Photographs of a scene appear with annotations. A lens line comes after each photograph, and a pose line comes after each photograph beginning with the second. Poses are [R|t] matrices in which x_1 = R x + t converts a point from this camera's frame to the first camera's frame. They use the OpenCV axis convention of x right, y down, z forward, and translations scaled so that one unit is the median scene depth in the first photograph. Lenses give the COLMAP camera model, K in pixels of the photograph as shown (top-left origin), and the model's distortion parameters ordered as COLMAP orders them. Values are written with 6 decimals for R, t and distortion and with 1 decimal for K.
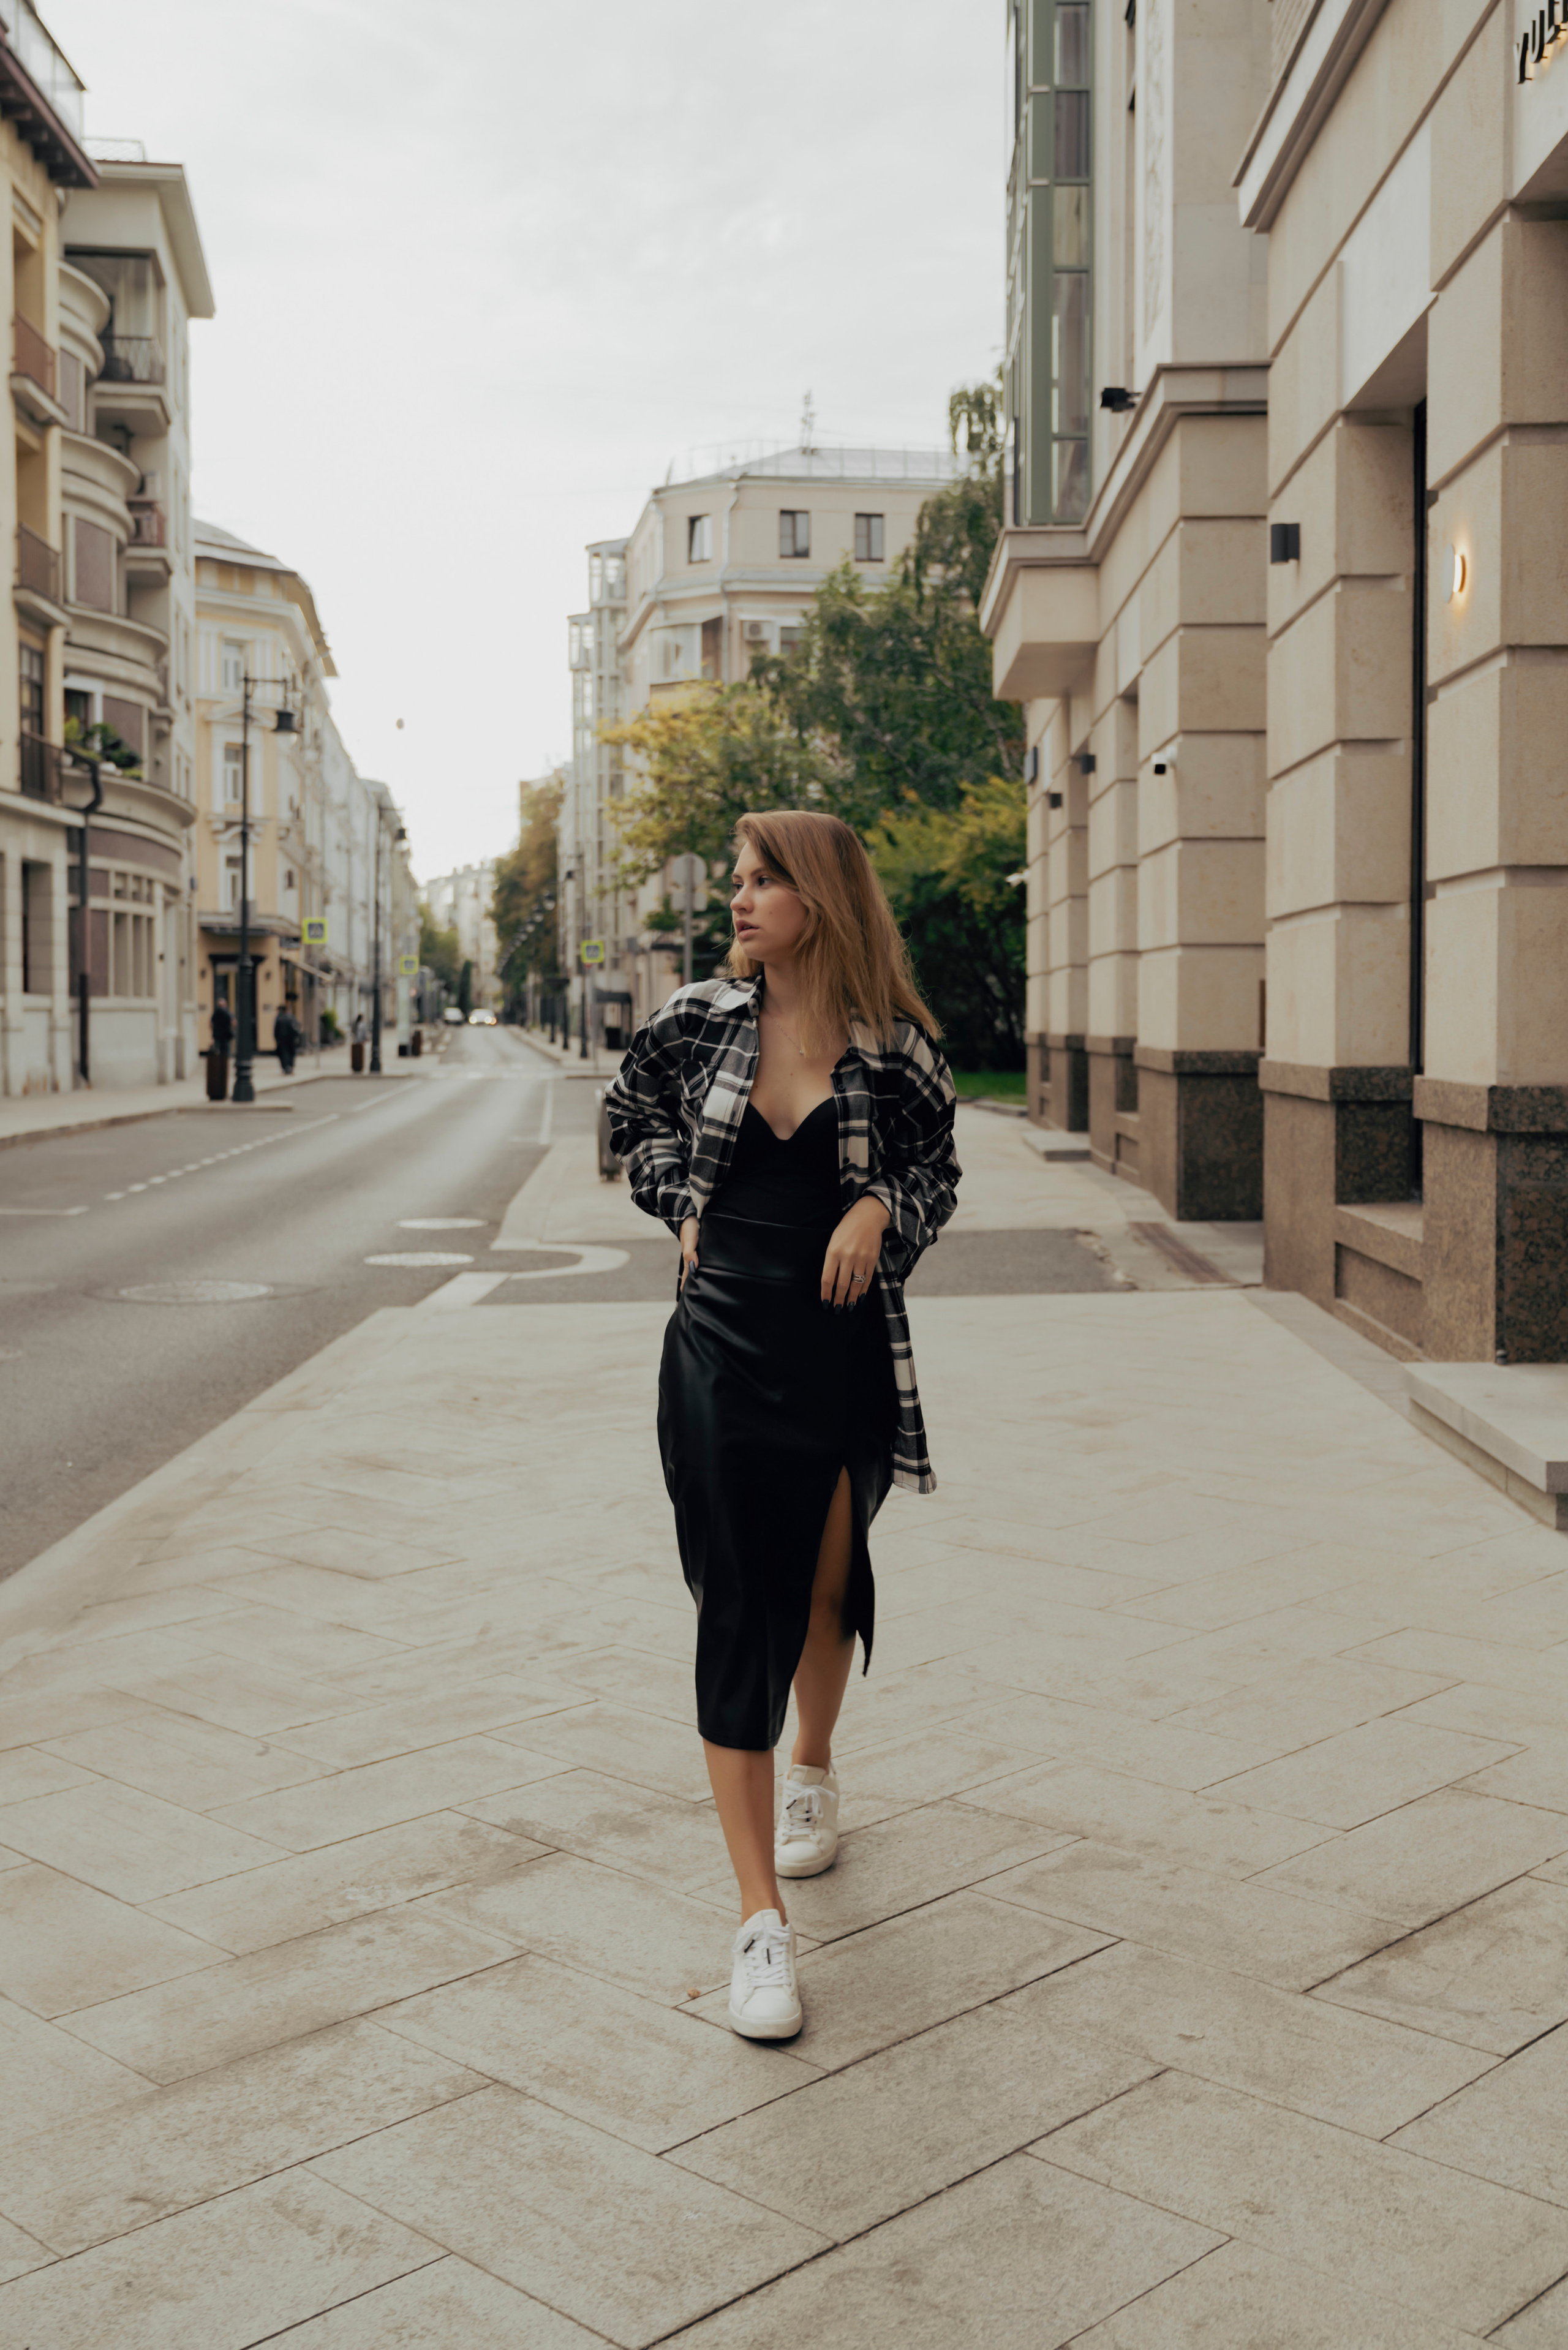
lens RADIAL K [[2427.3, 0, 780.4], [0, 2427.3, 1060.0], [0, 0, 1]] dist [-0.007146, 0.006735]
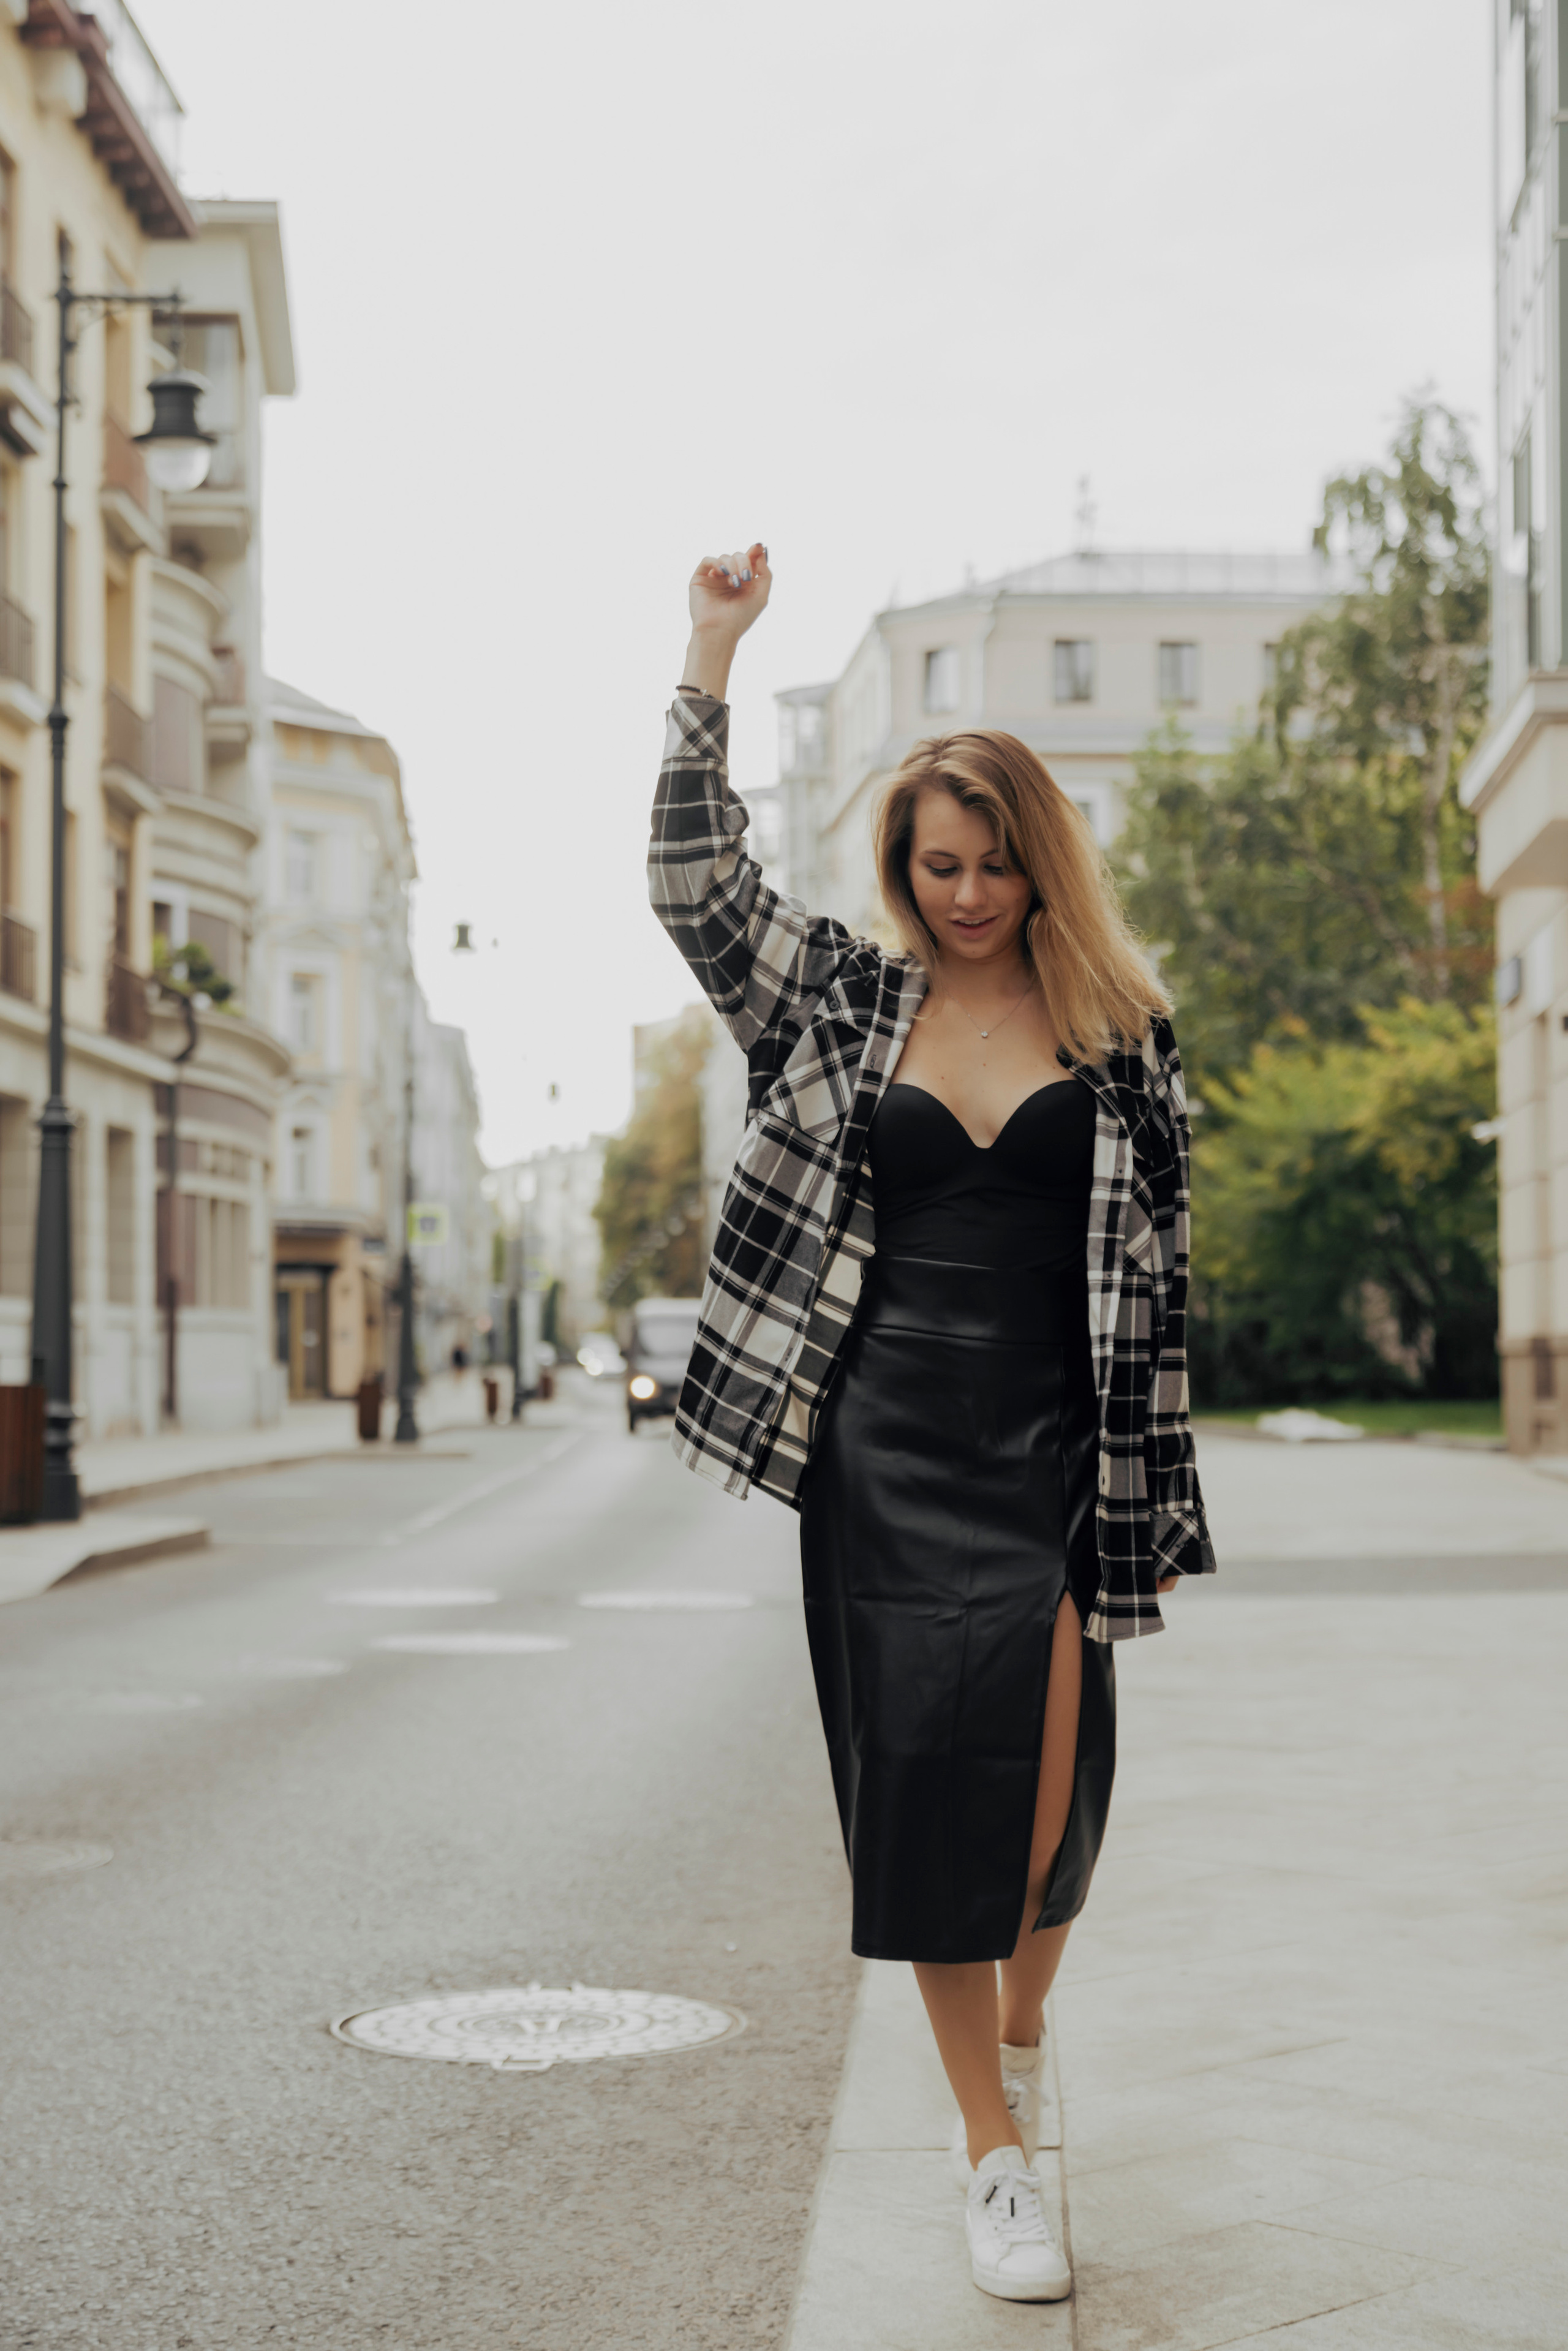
lens RADIAL K [[3515.4, 0, 706.1], [0, 3515.4, 1177.8], [0, 0, 1]] dist [0.015299, -0.028122]
pose [[0.996635, -0.007574, -0.081616, -0.030245], [0.001840, 0.997538, -0.070104, 0.008224], [0.081946, 0.069718, 0.994195, -0.051143]]
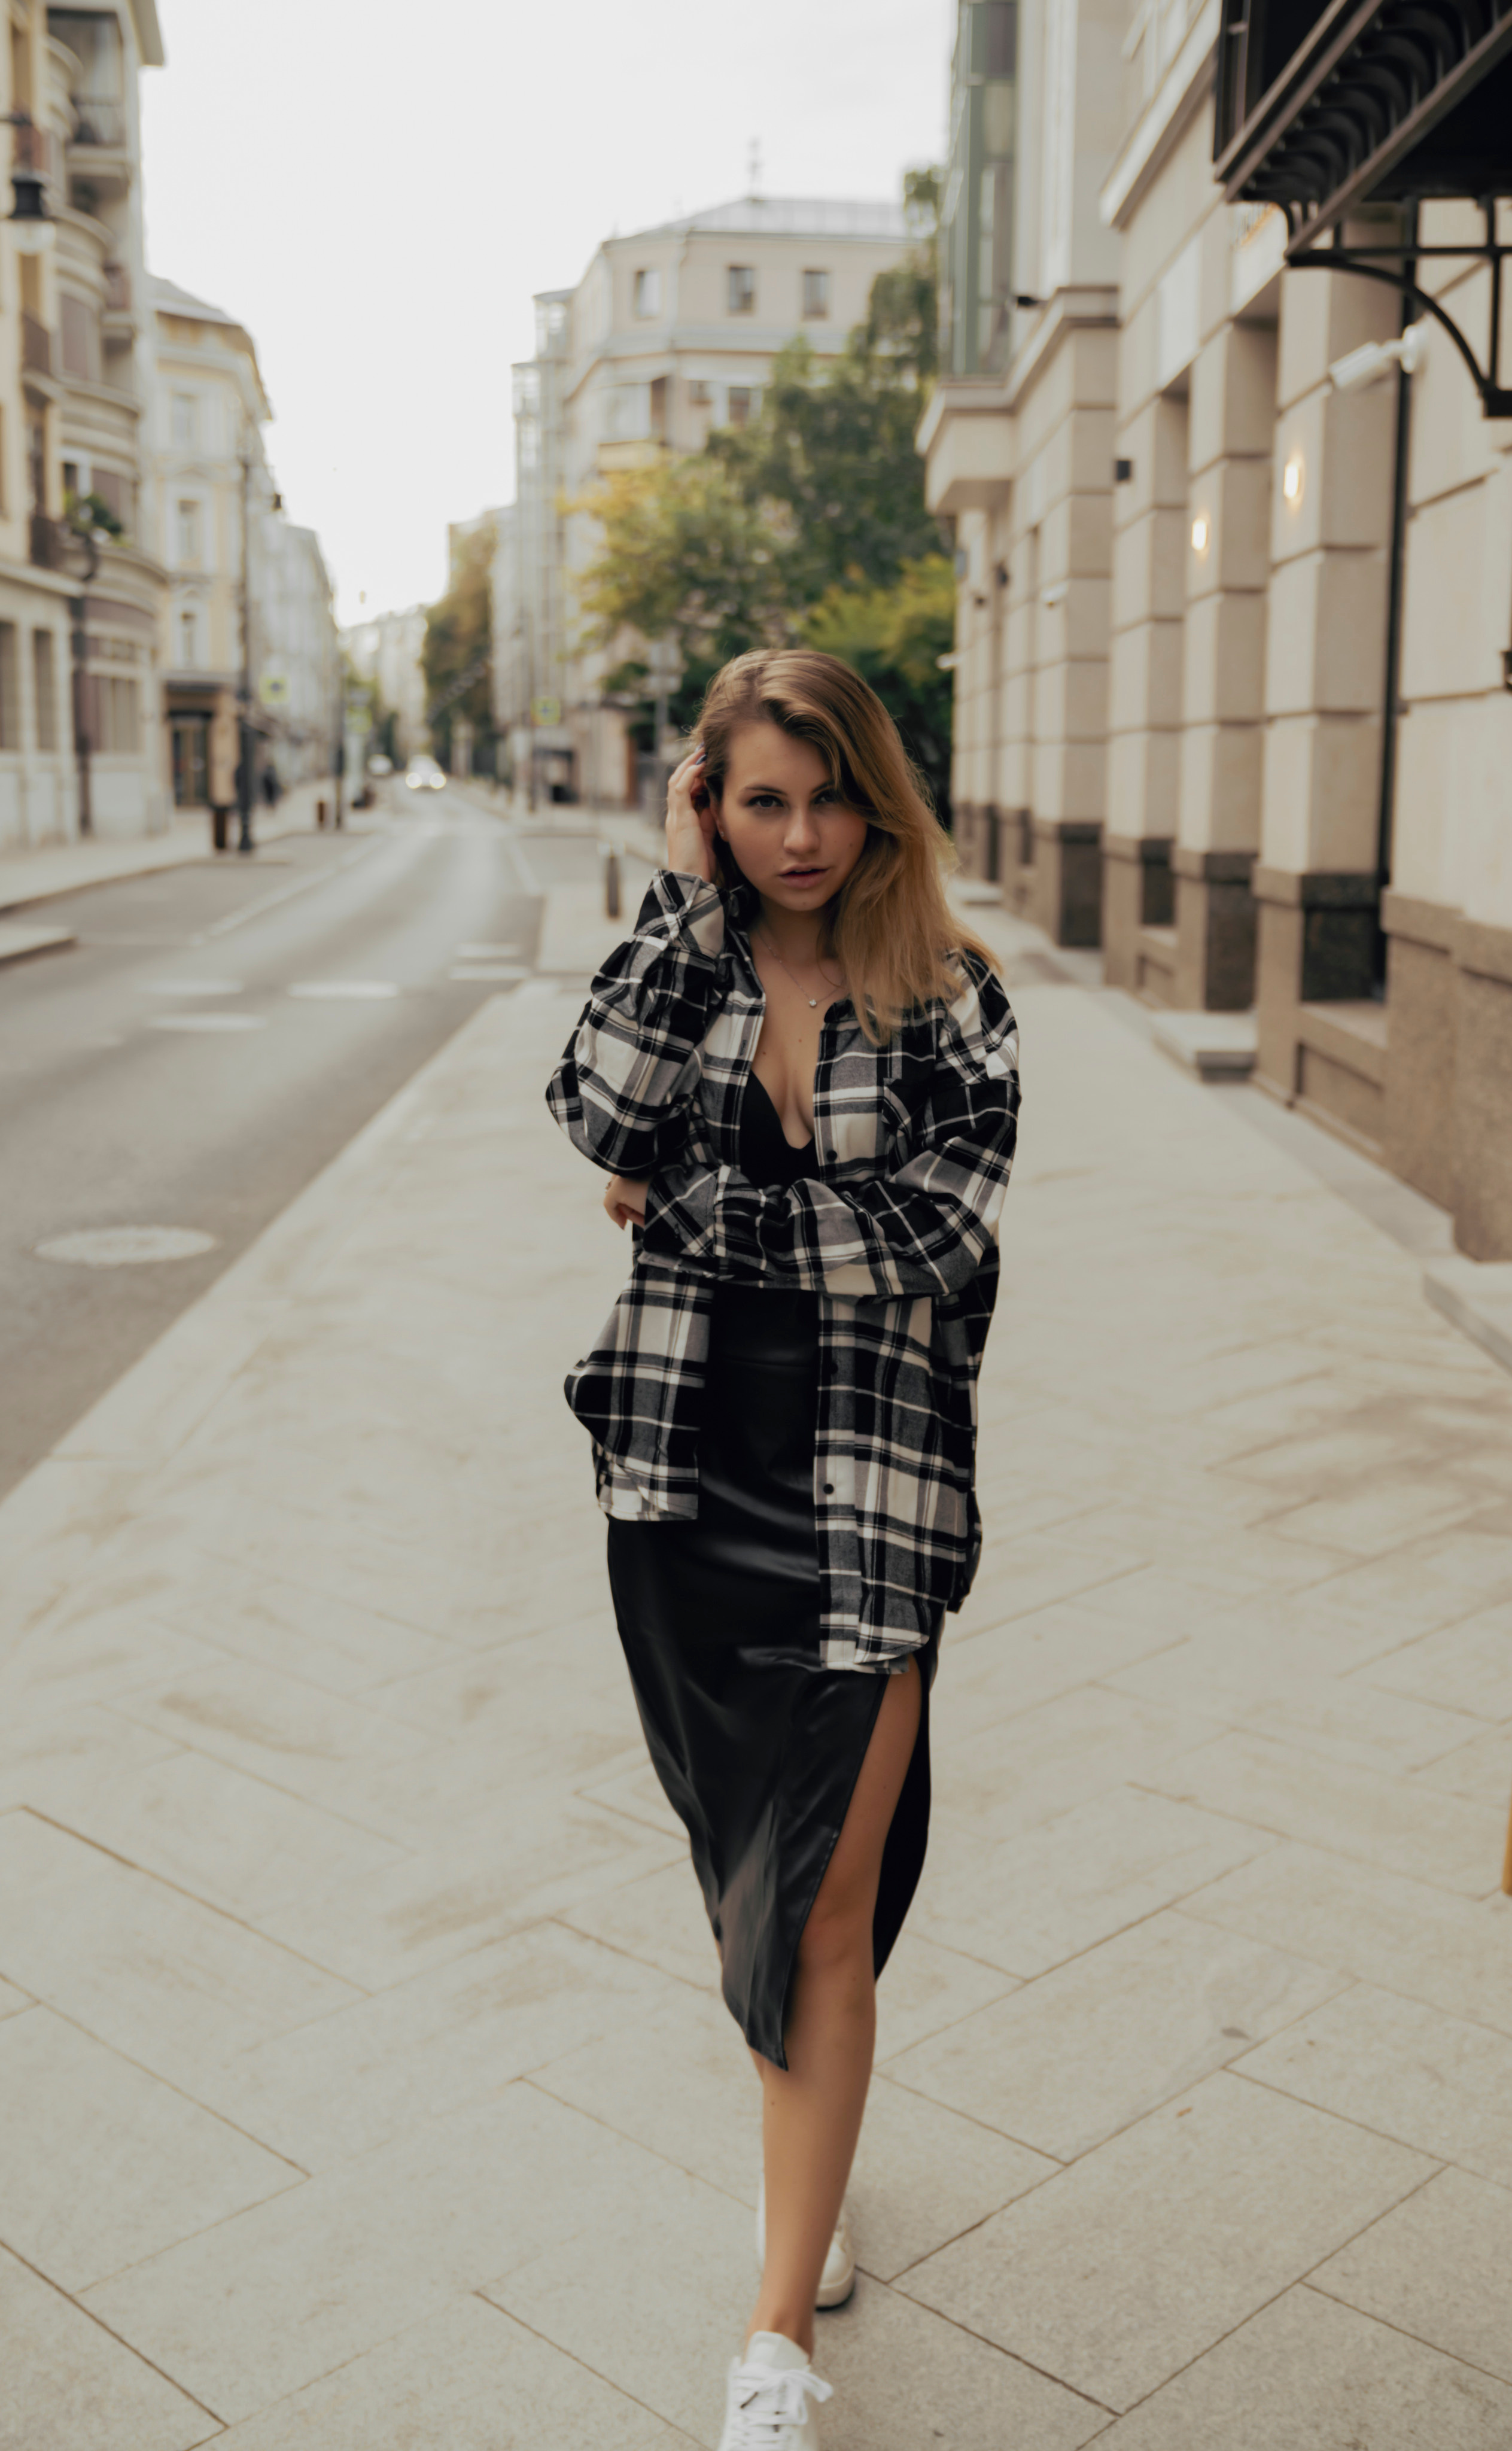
lens RADIAL K [[2492.7, 0, 748.6], [0, 2492.7, 1117.0], [0, 0, 1]] dist [0.000226, 0.007231]
pose [[0.999870, 0.006353, 0.014815, -0.006954], [-0.008087, 0.992731, 0.120085, -0.001542], [-0.013944, -0.120189, 0.992653, -0.103258]]
